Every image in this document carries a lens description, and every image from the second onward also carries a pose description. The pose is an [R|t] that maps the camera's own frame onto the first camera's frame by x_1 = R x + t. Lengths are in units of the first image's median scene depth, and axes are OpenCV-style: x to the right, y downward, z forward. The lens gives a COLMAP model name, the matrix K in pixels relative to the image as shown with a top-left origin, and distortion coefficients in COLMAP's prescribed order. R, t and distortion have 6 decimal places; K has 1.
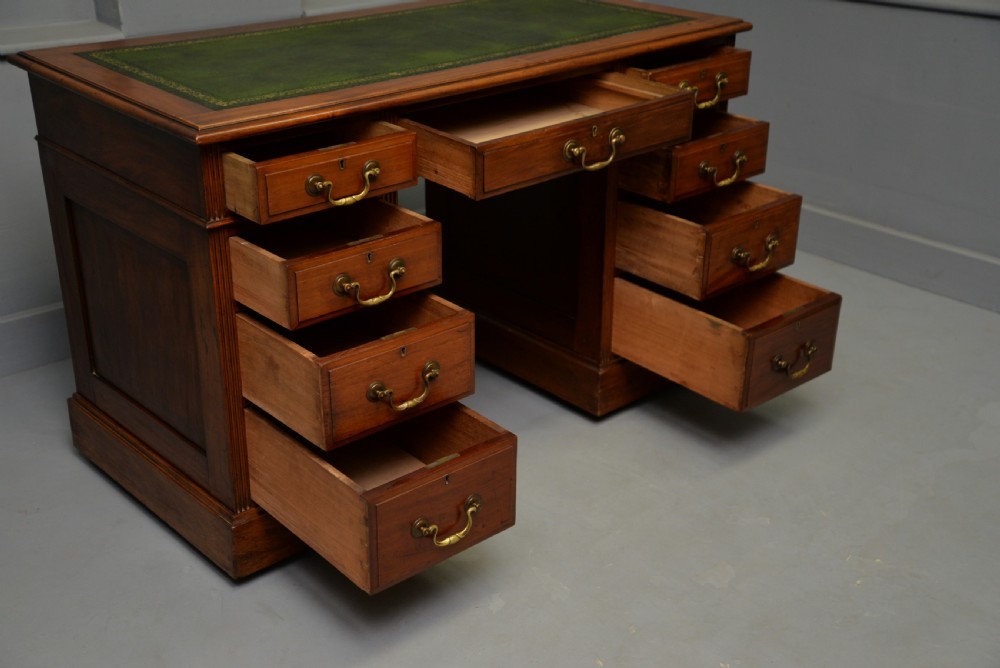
lens RADIAL K [[1246.9, 0, 498.3], [0, 1246.9, 350.9], [0, 0, 1]] dist [0.172495, 0.000000]
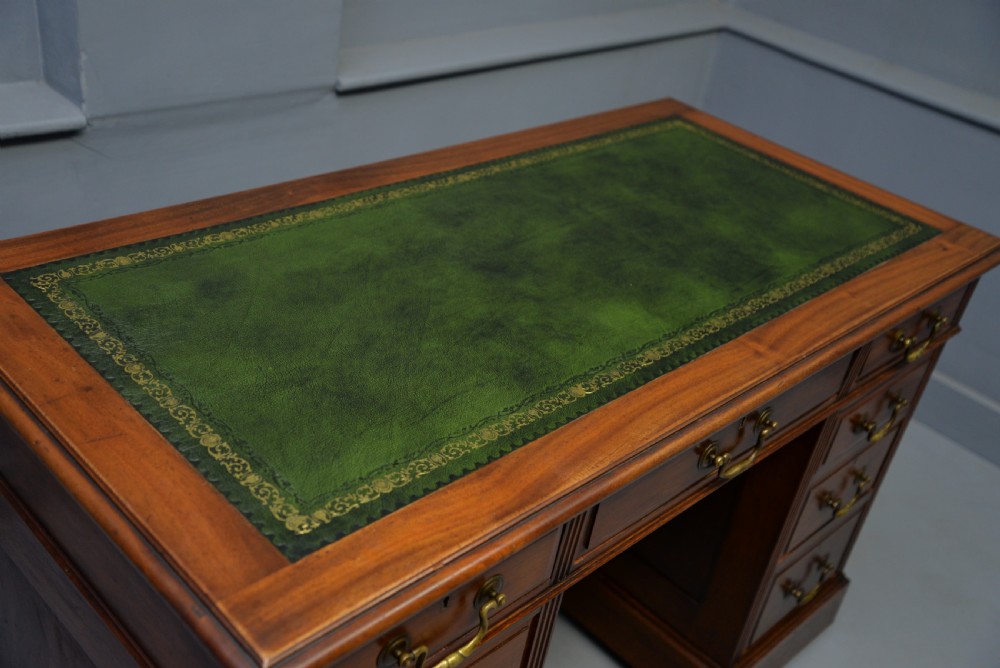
lens RADIAL K [[1047.1, 0, 494.2], [0, 1047.1, 335.8], [0, 0, 1]] dist [0.093649, 0.000000]
pose [[0.987332, 0.098426, 0.124451, -0.174978], [-0.113169, 0.986599, 0.117540, -0.283486], [-0.111215, -0.130135, 0.985239, 0.514353]]
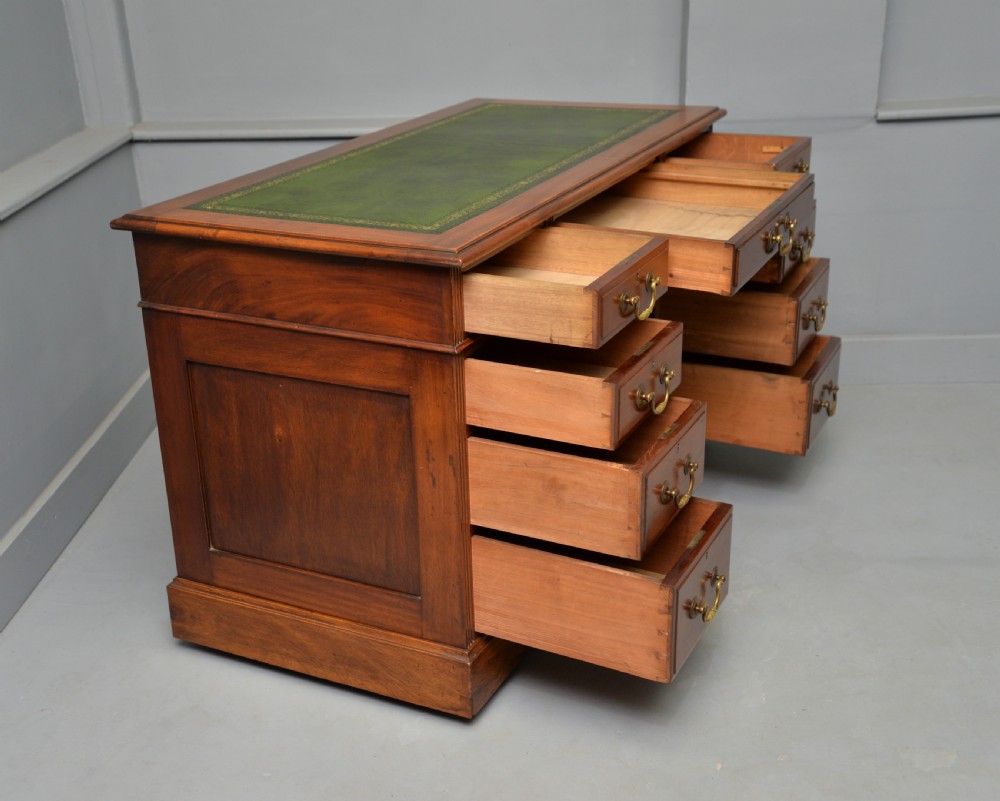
lens RADIAL K [[1284.2, 0, 482.6], [0, 1284.2, 418.5], [0, 0, 1]] dist [0.071508, 0.000000]
pose [[0.927922, -0.176547, 0.328316, -0.463437], [0.193378, 0.980939, -0.019060, -0.020769], [-0.318693, 0.081176, 0.944376, 0.051723]]
